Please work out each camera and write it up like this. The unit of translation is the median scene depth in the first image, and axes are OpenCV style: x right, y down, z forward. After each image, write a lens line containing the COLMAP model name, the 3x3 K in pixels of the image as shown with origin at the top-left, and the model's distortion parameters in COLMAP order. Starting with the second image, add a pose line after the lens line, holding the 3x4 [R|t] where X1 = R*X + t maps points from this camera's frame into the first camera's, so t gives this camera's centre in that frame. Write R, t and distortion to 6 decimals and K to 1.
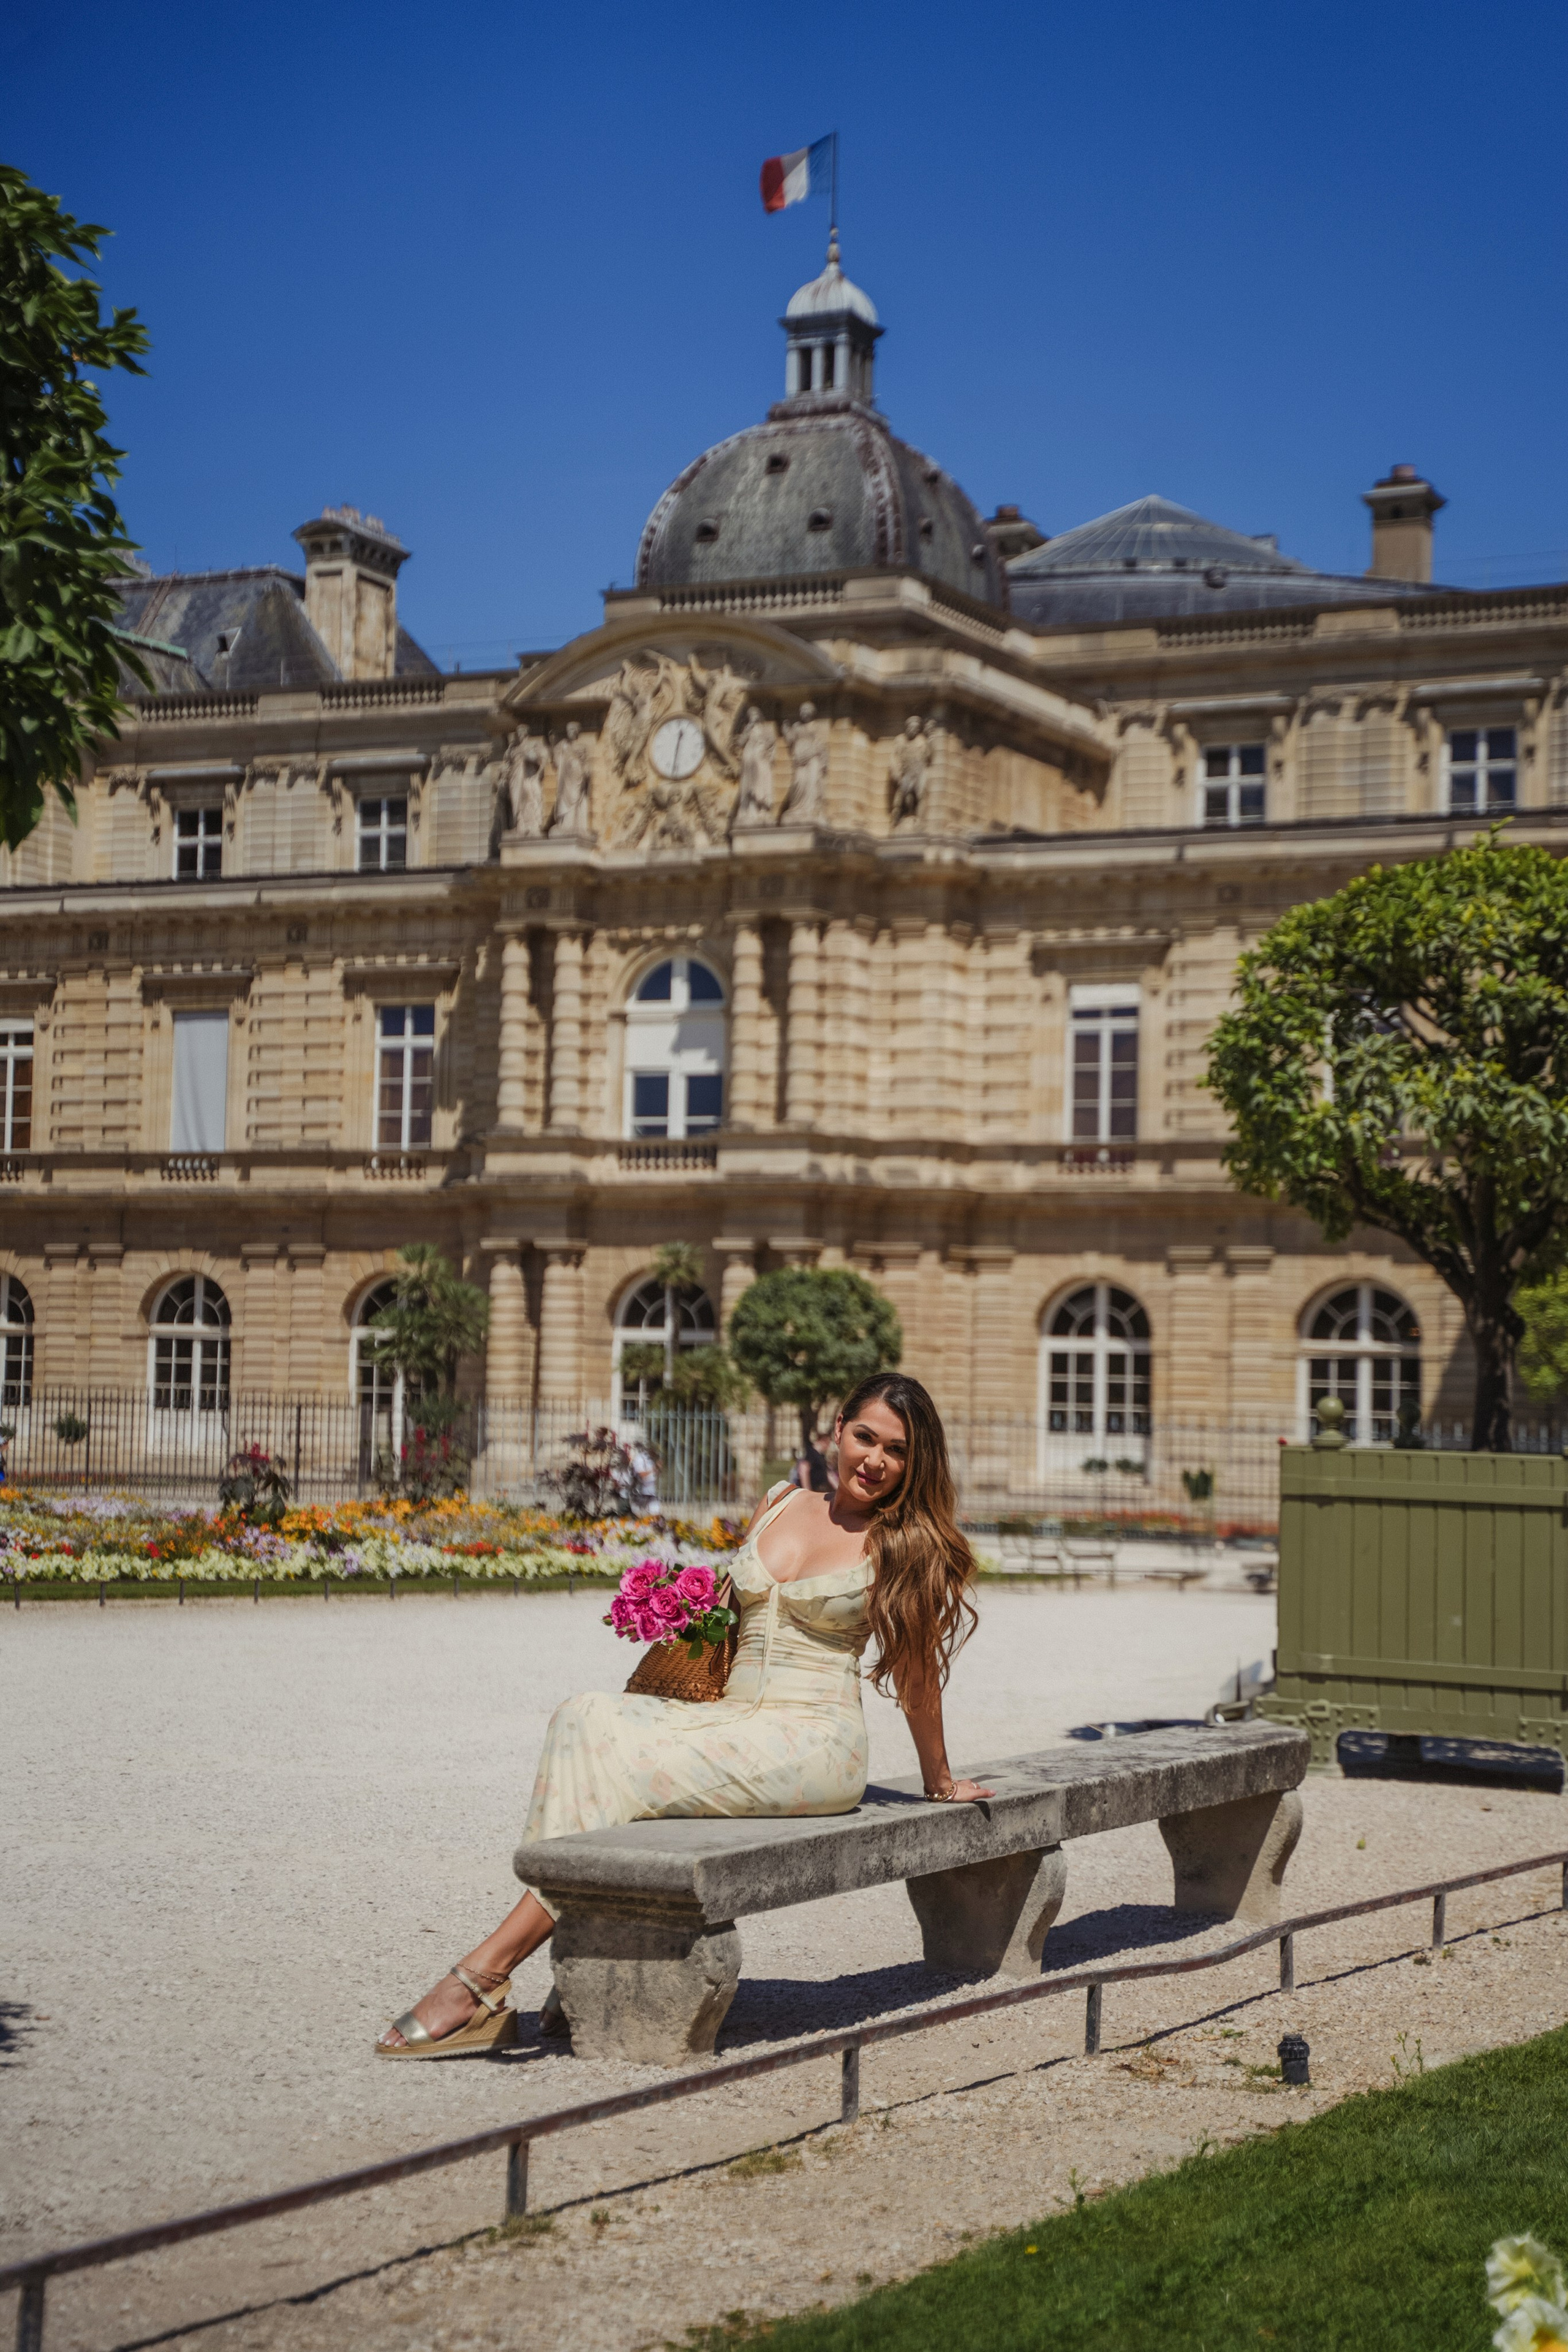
lens RADIAL K [[3824.6, 0, 775.3], [0, 3824.6, 1171.8], [0, 0, 1]] dist [0.169195, 0.131993]
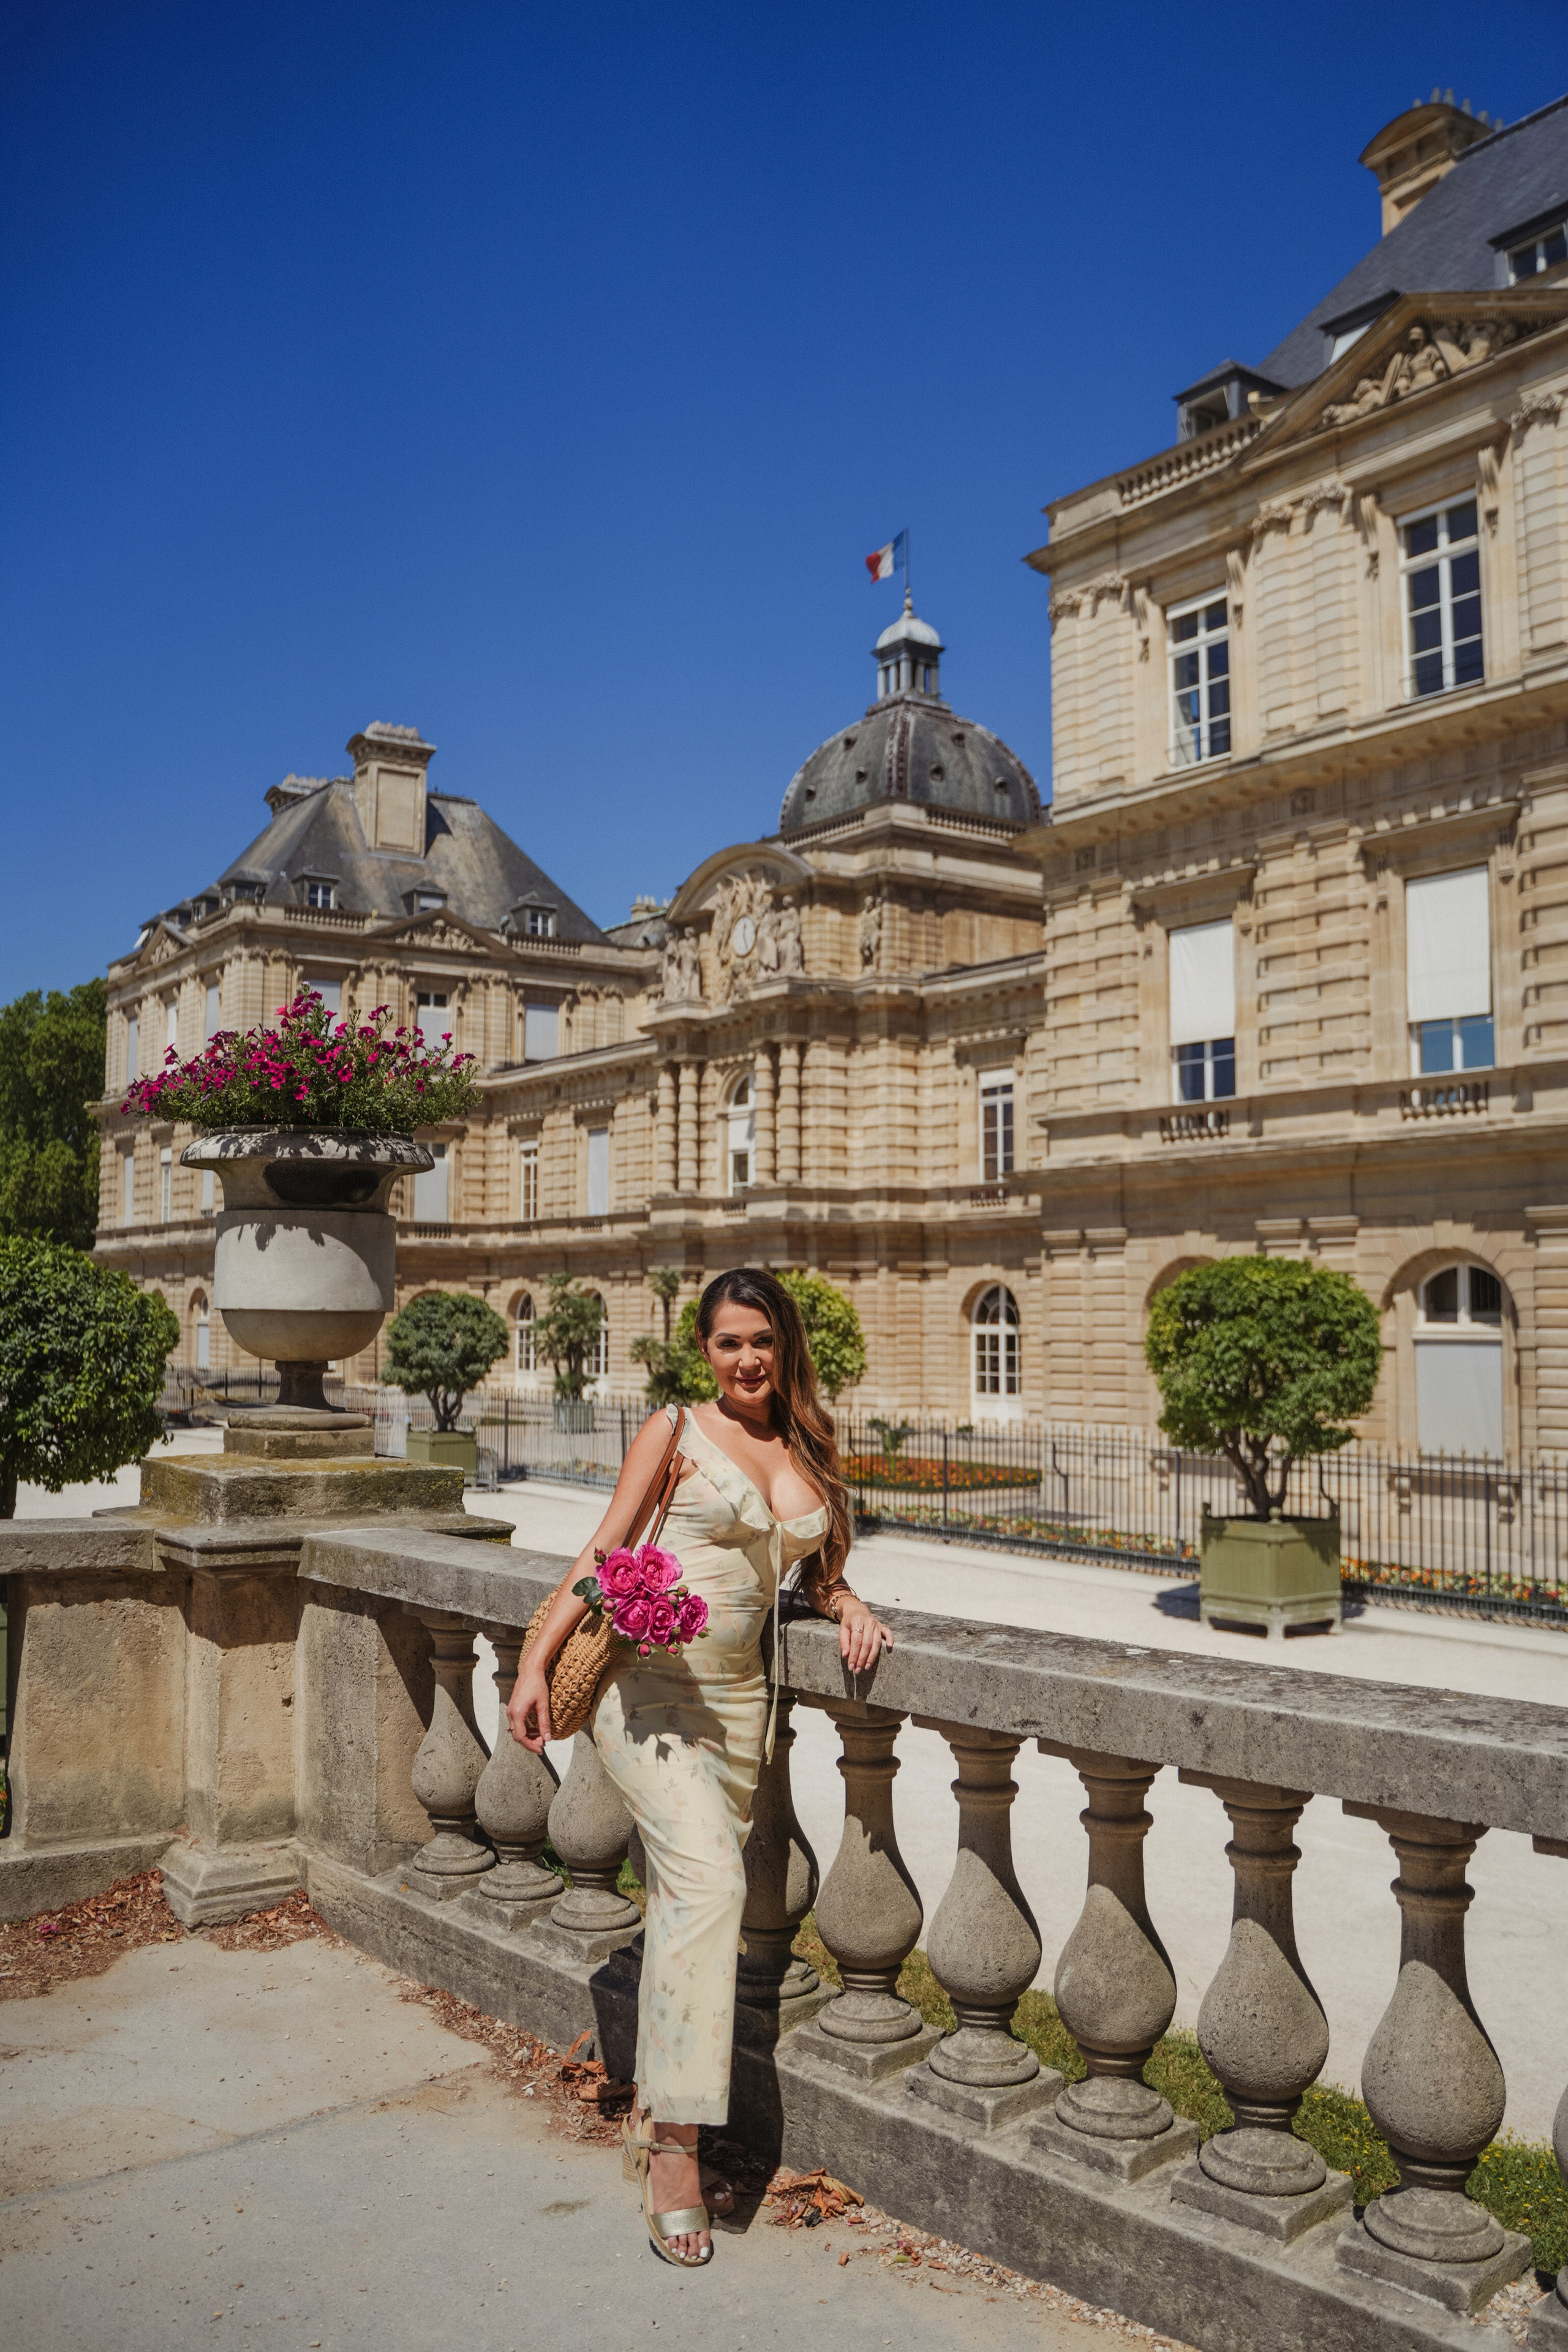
lens RADIAL K [[1972.5, 0, 783.9], [0, 1972.5, 1175.5], [0, 0, 1]] dist [-0.105532, 0.096369]
pose [[0.888493, -0.054764, -0.455610, 0.337149], [0.046677, 0.998489, -0.028993, 0.006483], [0.456509, 0.004494, 0.889707, 0.323270]]
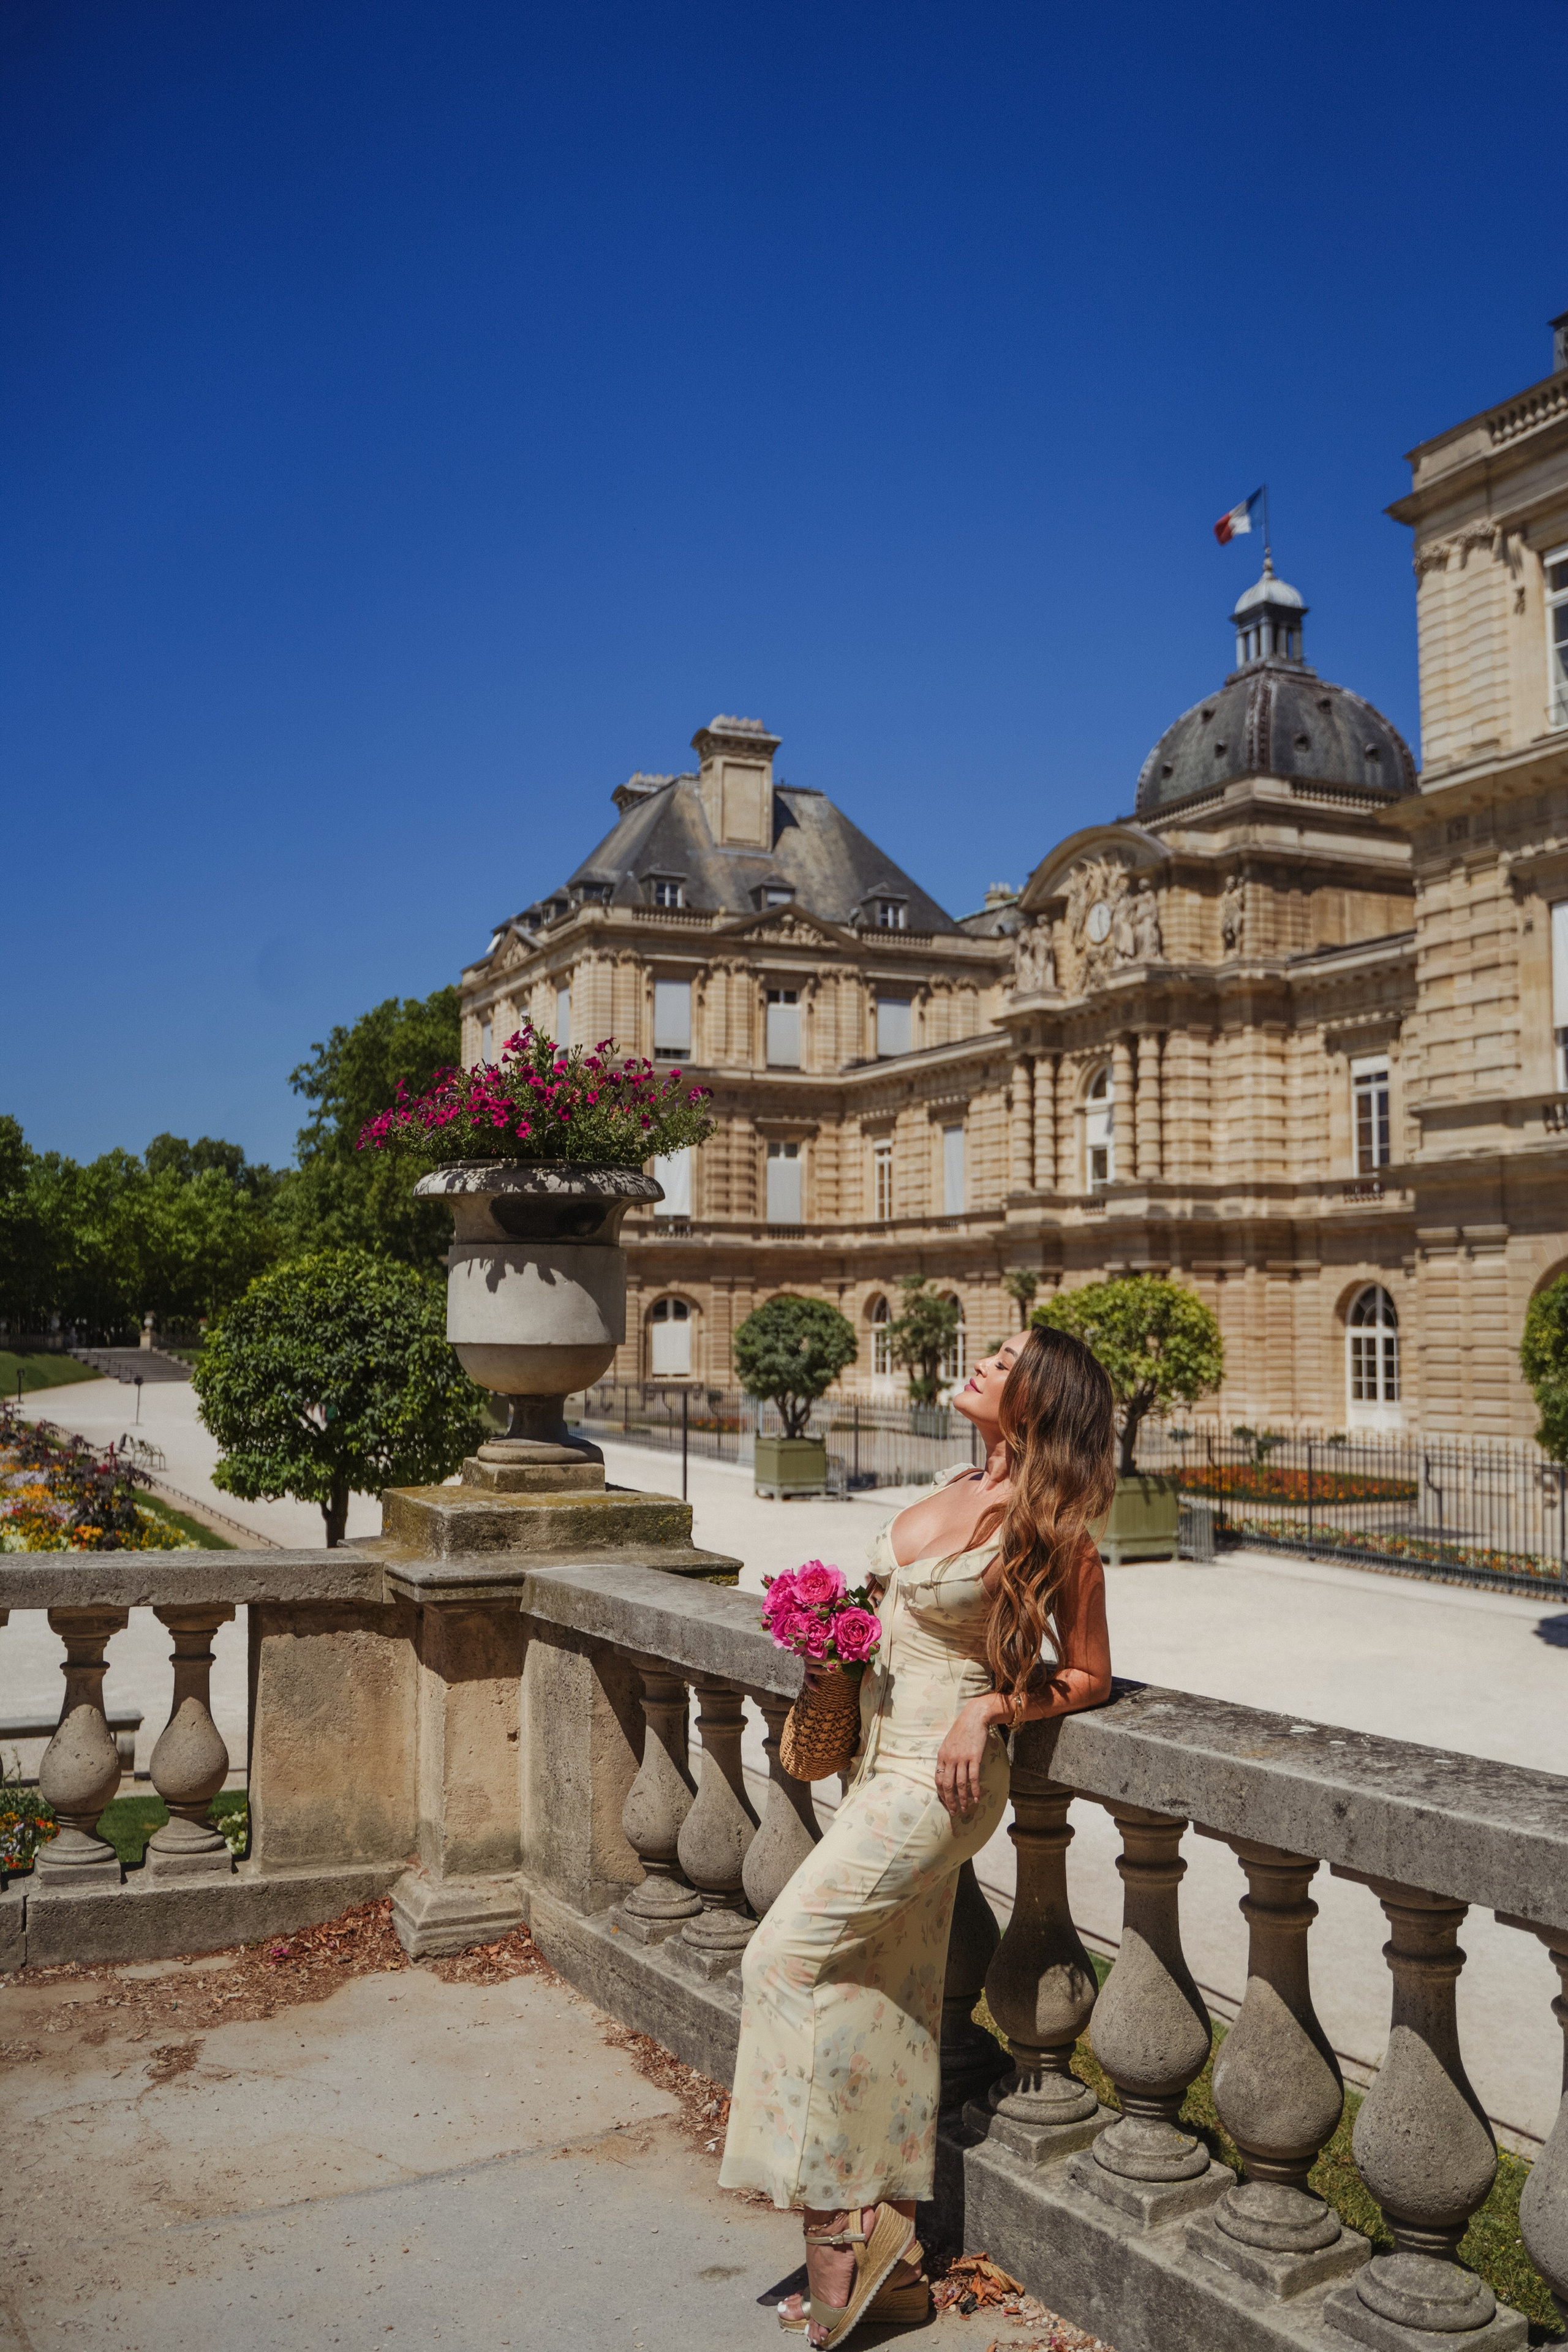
lens RADIAL K [[2036.6, 0, 788.6], [0, 2036.6, 1187.2], [0, 0, 1]] dist [-0.101673, 0.112549]
pose [[0.792205, -0.061982, -0.607099, 0.340793], [0.054815, 0.998035, -0.030366, 0.005696], [0.607788, -0.009223, 0.794046, 0.325418]]
